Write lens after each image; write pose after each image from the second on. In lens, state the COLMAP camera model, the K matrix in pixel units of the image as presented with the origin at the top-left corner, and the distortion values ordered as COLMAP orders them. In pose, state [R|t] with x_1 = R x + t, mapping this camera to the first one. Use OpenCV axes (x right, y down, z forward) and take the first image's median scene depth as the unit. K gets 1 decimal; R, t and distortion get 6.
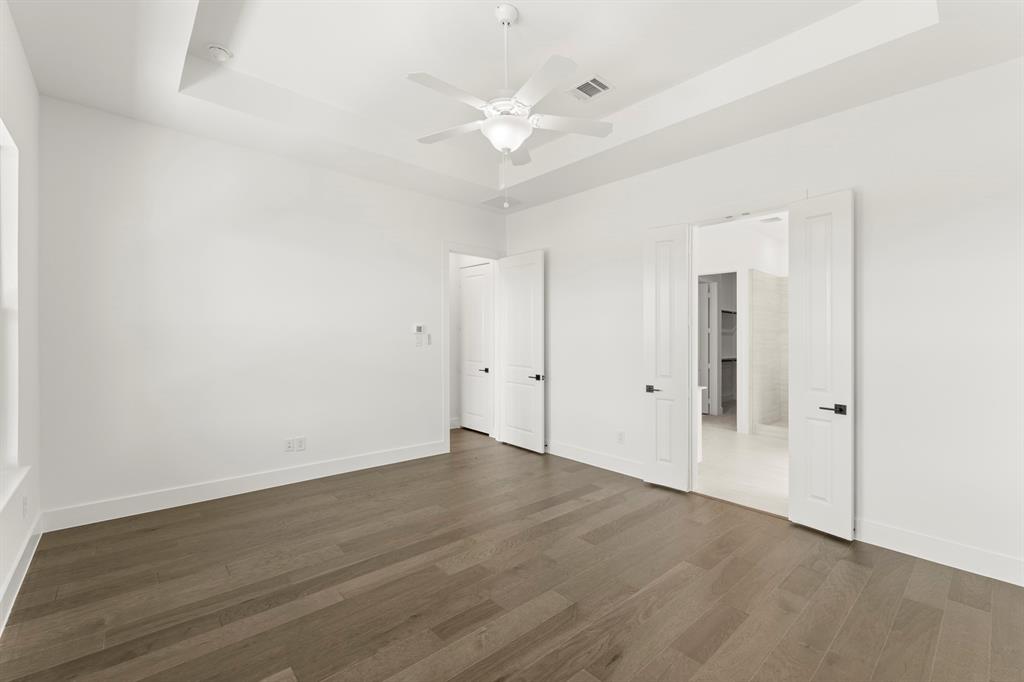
lens RADIAL K [[418.2, 0, 512.7], [0, 418.2, 334.8], [0, 0, 1]] dist [0.002367, 0.000271]
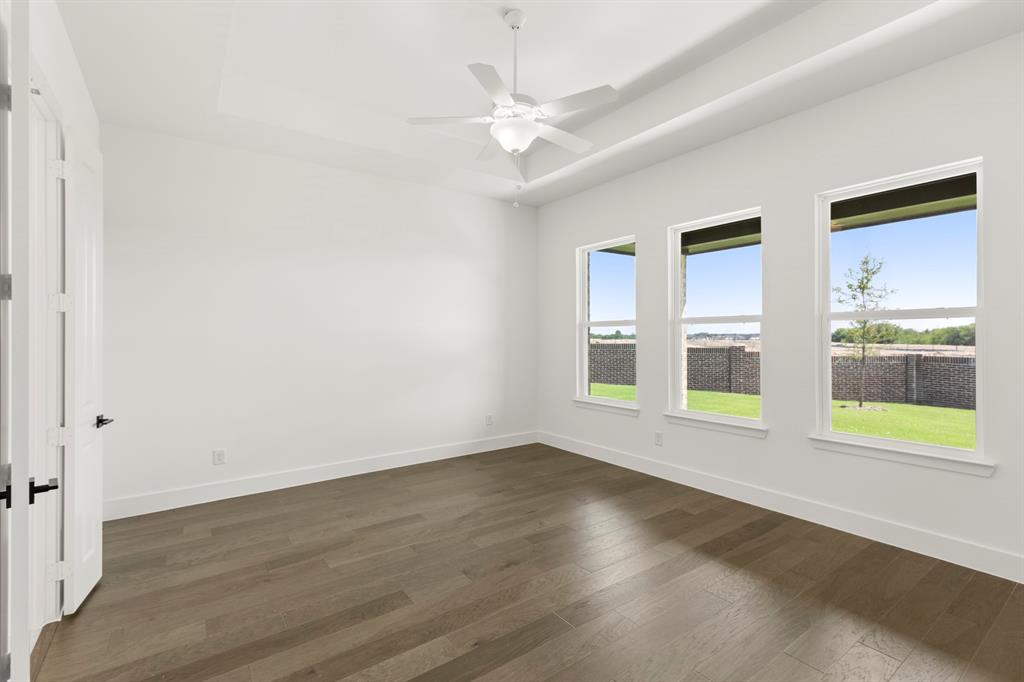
lens RADIAL K [[458.9, 0, 511.7], [0, 458.9, 335.7], [0, 0, 1]] dist [0.000782, 0.000134]
pose [[-0.993064, -0.003844, 0.117516, -0.146044], [-0.002953, 0.999966, 0.007752, -0.000618], [-0.117541, 0.007351, -0.993041, 2.338546]]
